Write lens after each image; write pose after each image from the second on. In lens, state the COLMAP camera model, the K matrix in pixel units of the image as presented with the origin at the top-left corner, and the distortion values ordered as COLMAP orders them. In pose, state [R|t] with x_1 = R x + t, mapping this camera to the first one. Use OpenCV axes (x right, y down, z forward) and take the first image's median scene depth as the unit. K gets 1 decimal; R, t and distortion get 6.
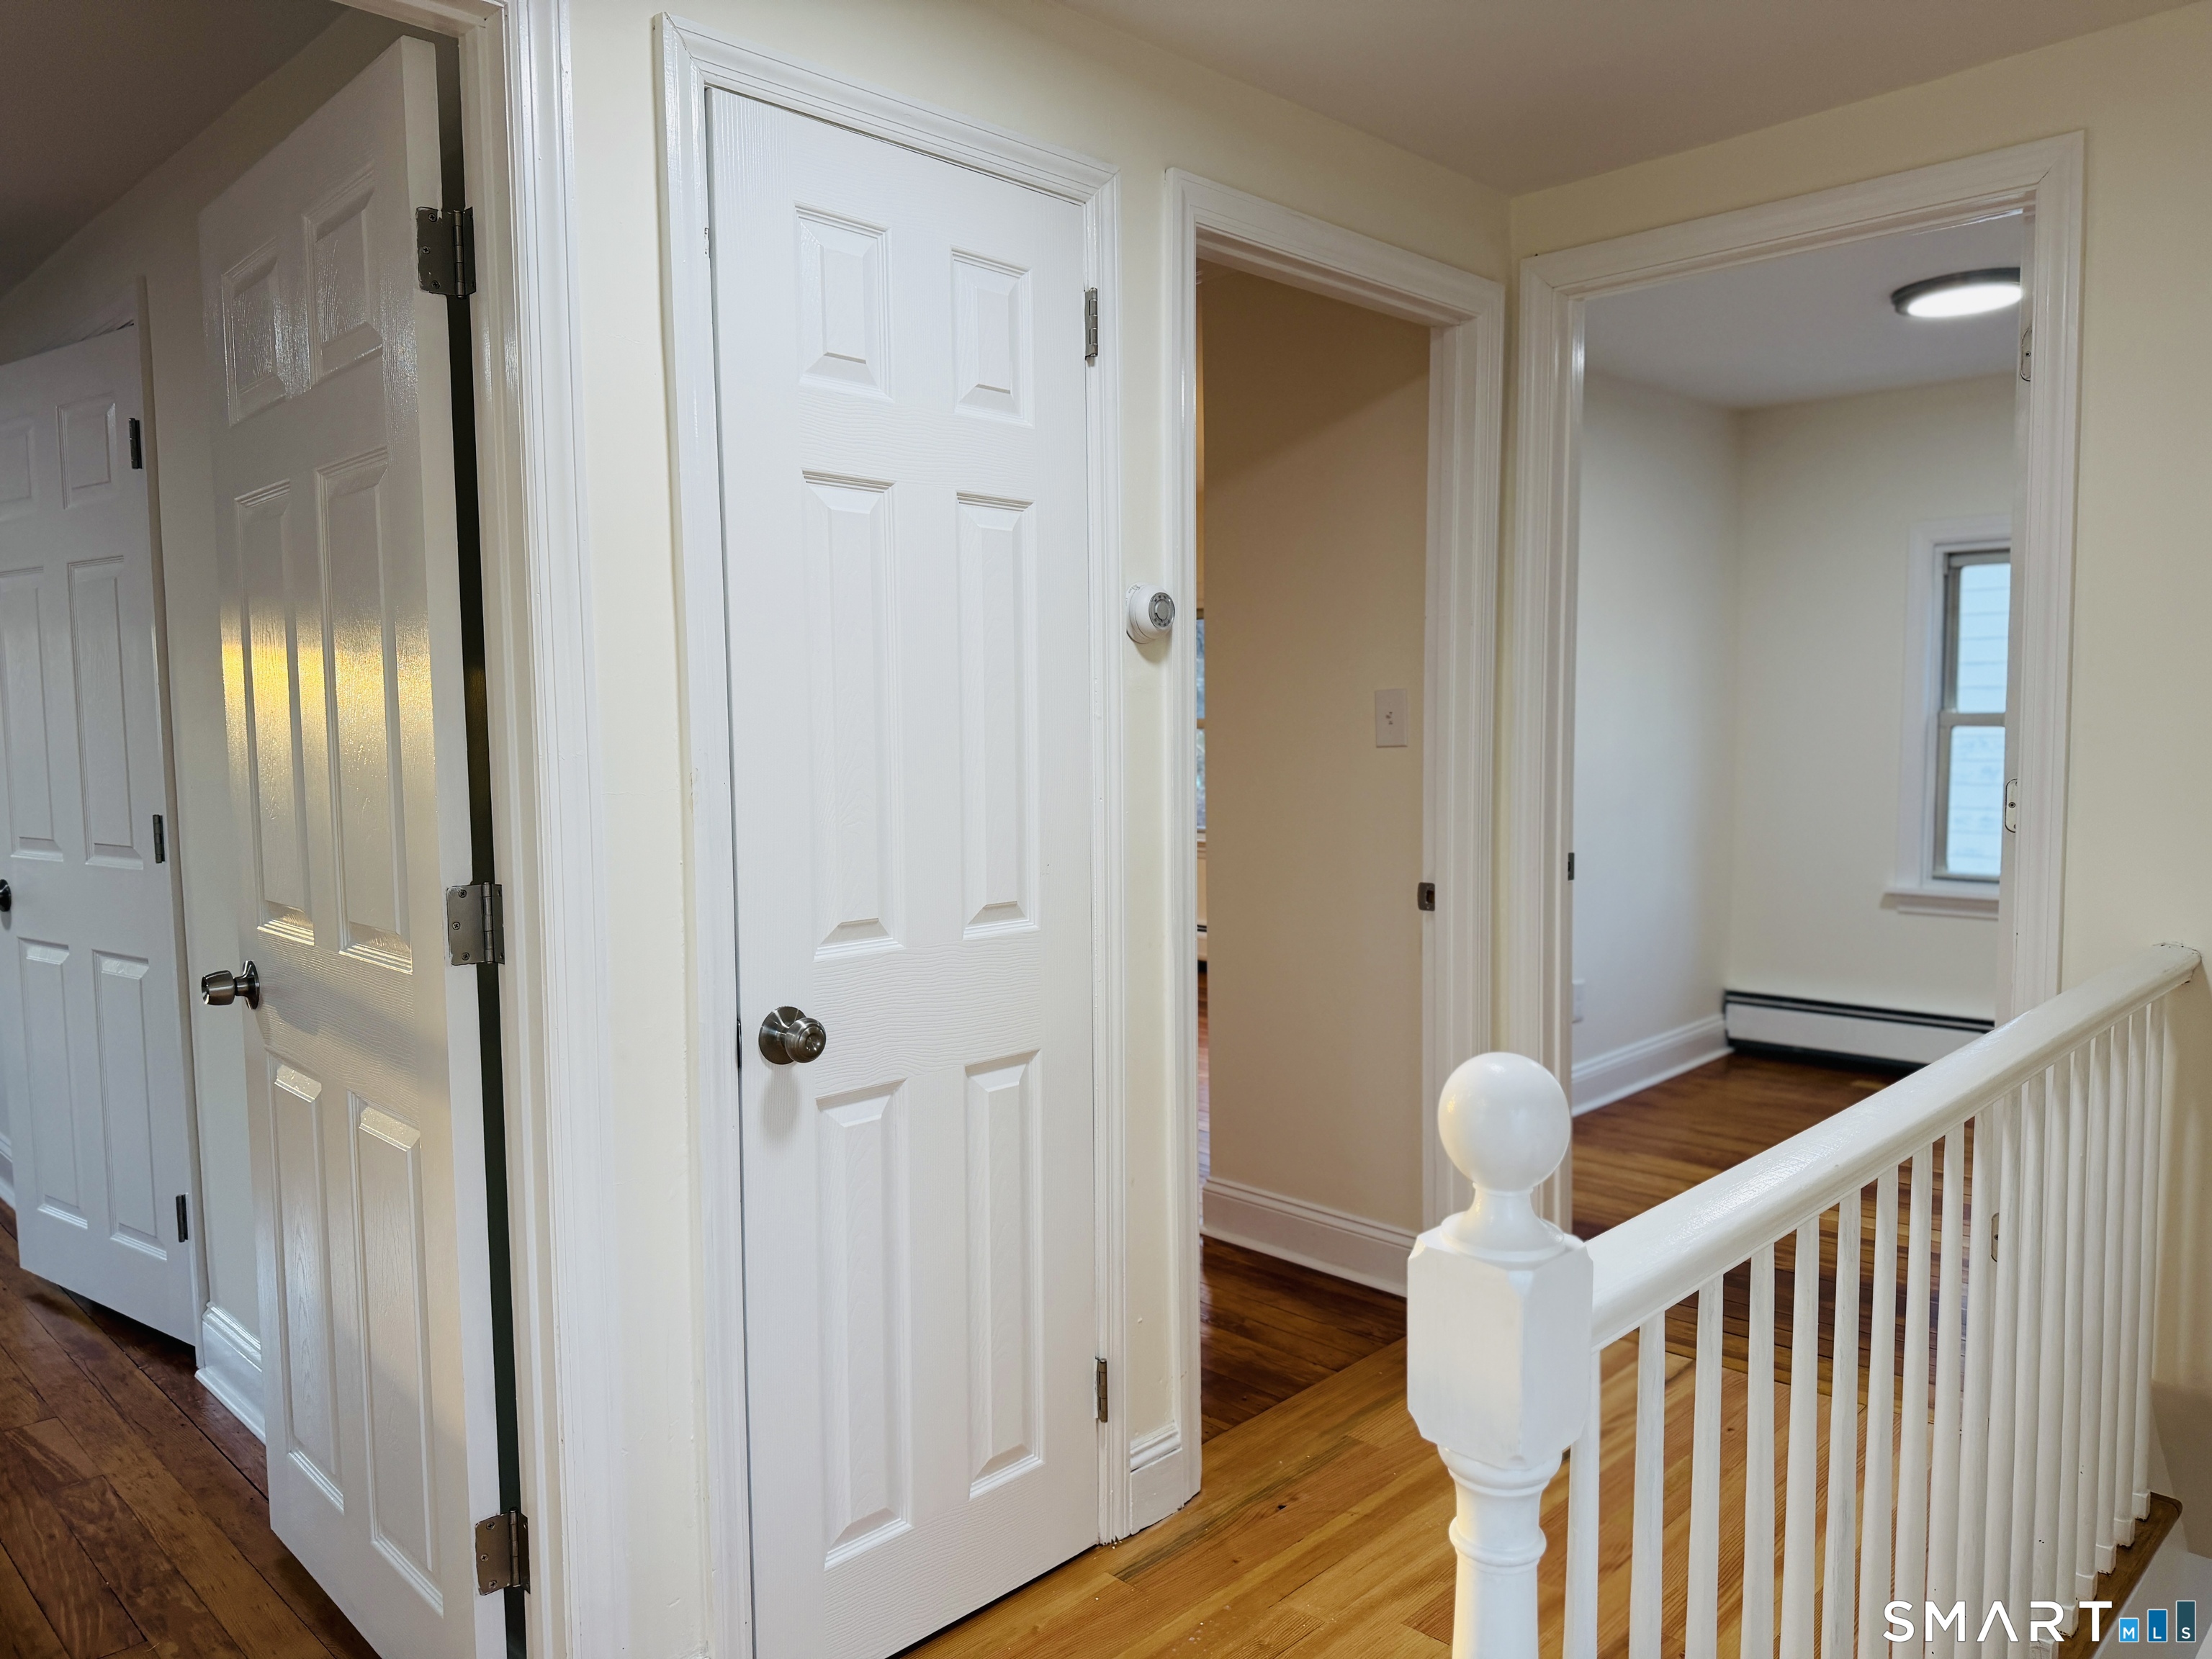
lens RADIAL K [[1557.2, 0, 1087.8], [0, 1557.2, 841.0], [0, 0, 1]] dist [0.065181, -0.082296]
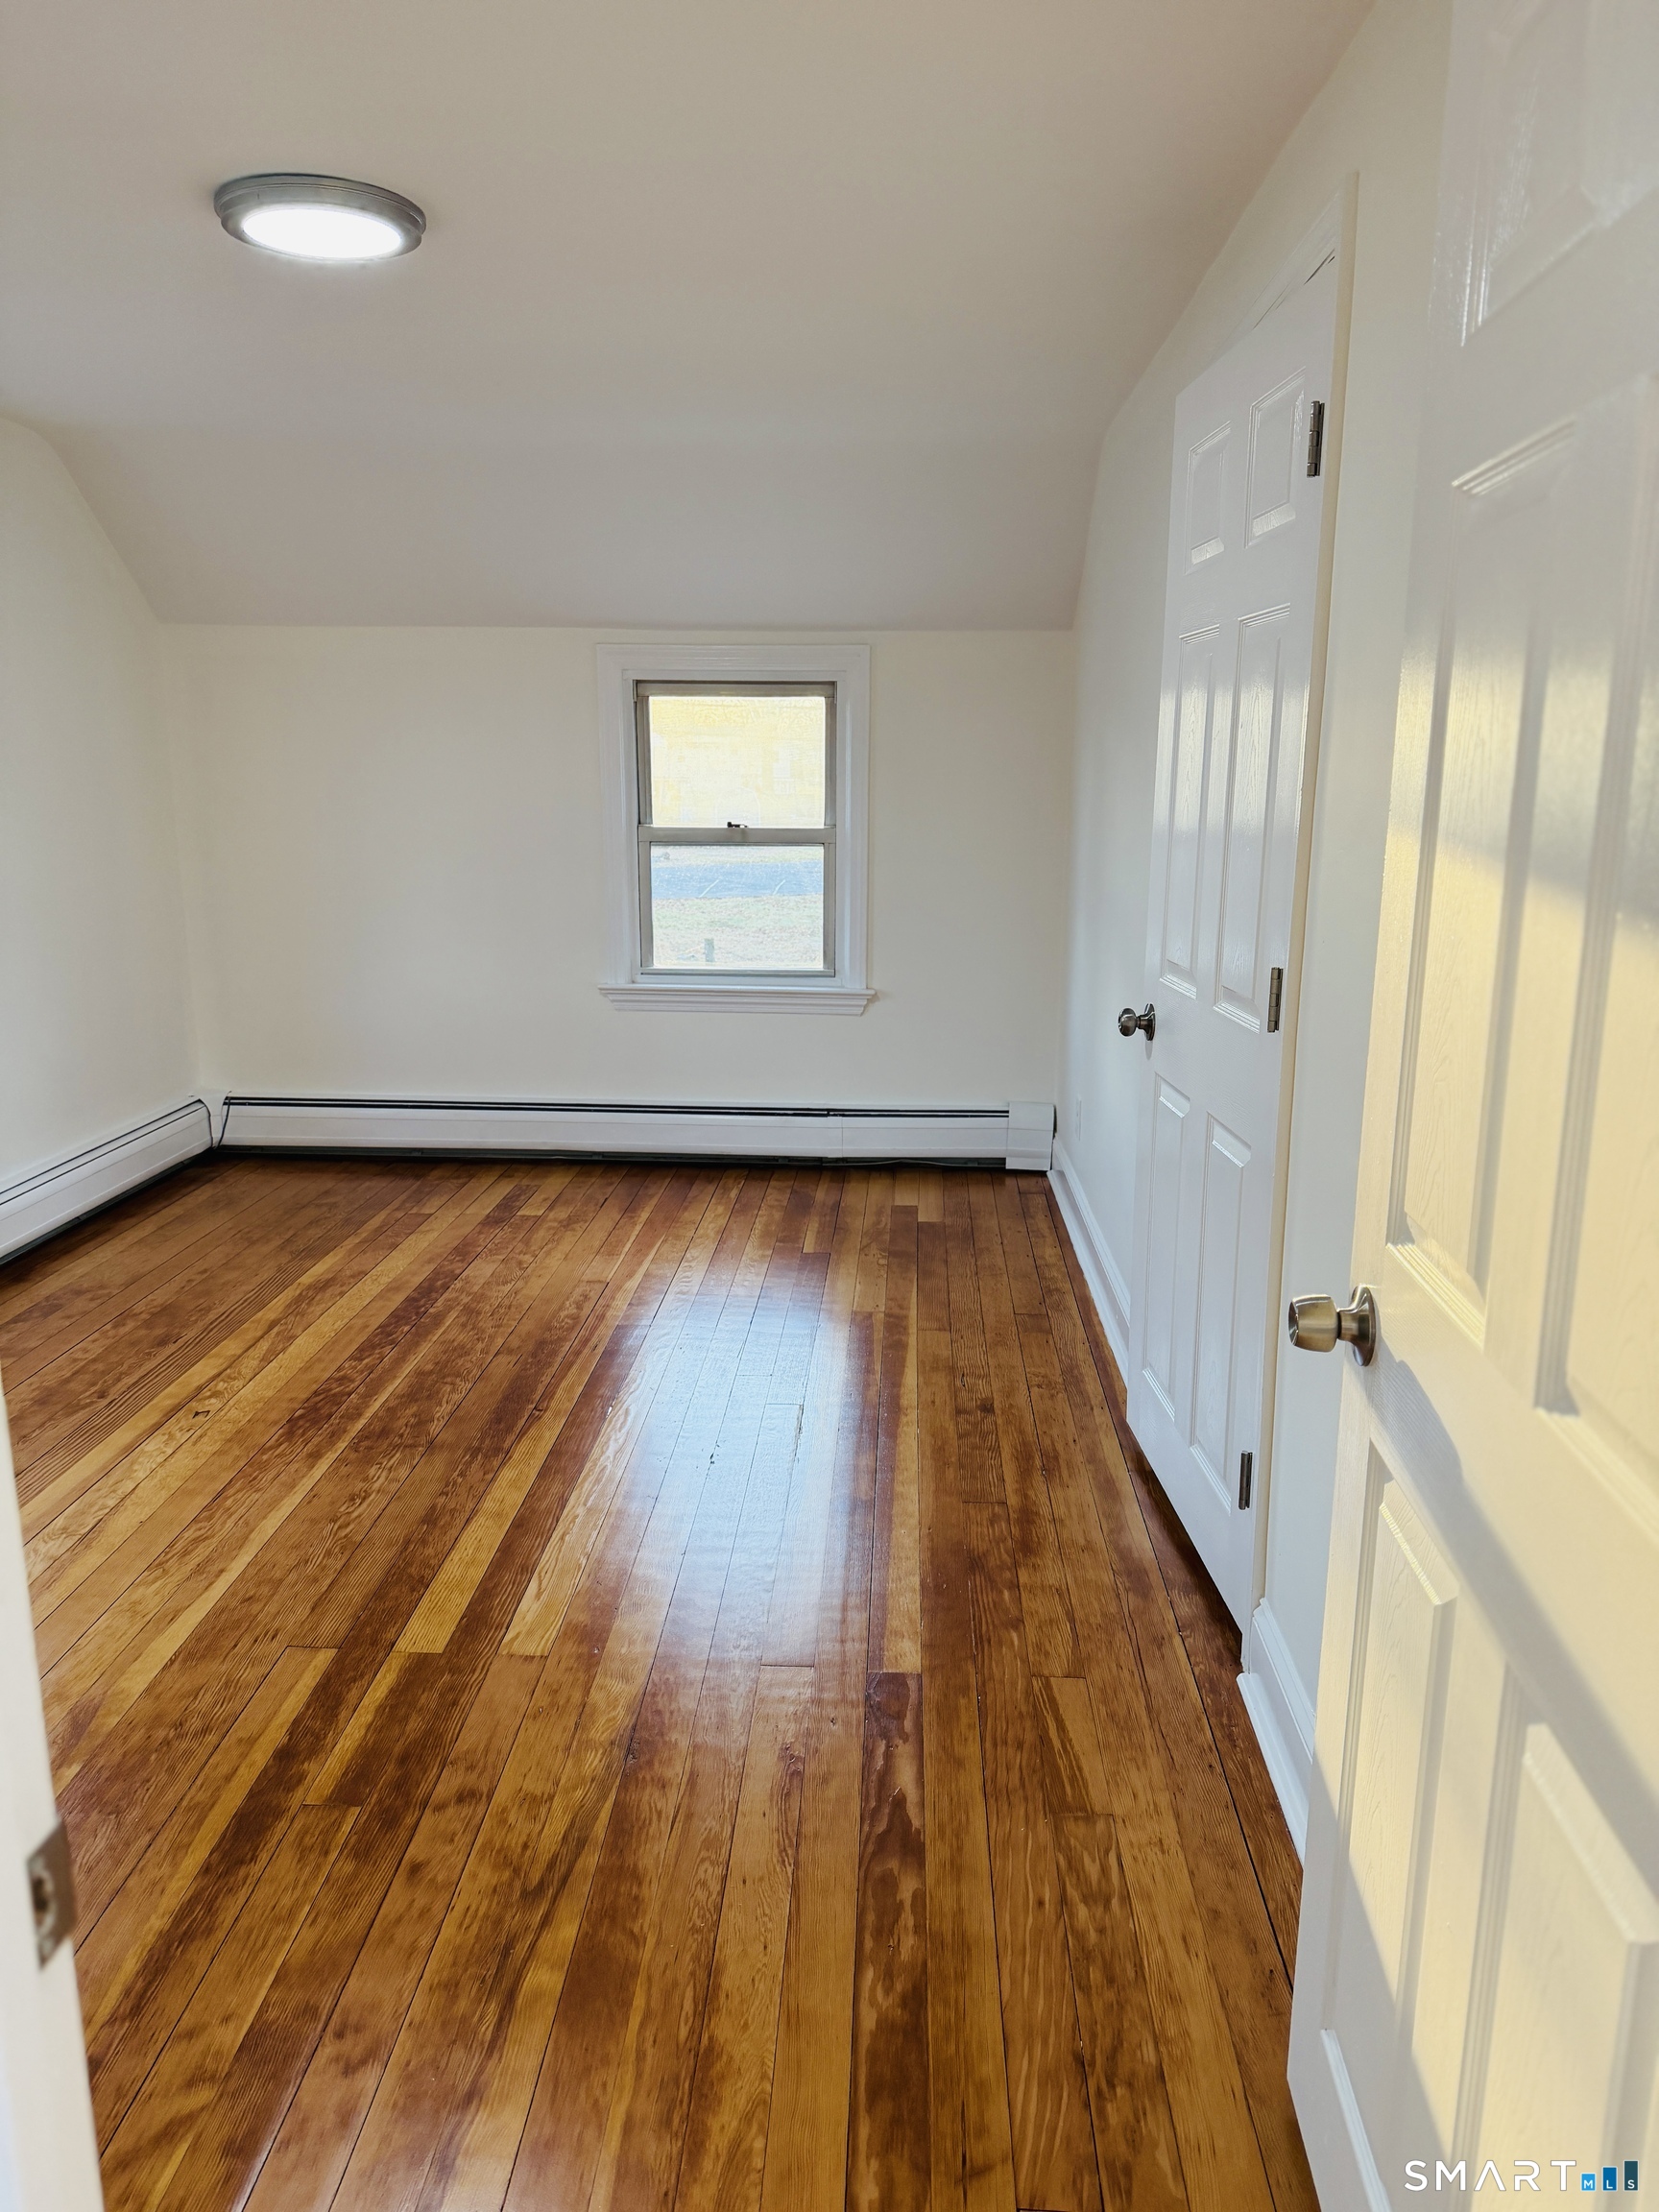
lens RADIAL K [[1557.2, 0, 842.0], [0, 1557.2, 1107.6], [0, 0, 1]] dist [0.065181, -0.082296]
pose [[0.680981, 0.180189, -0.709786, -0.117329], [-0.068745, 0.980705, 0.183010, -0.044706], [0.729067, -0.075832, 0.680228, 0.207514]]
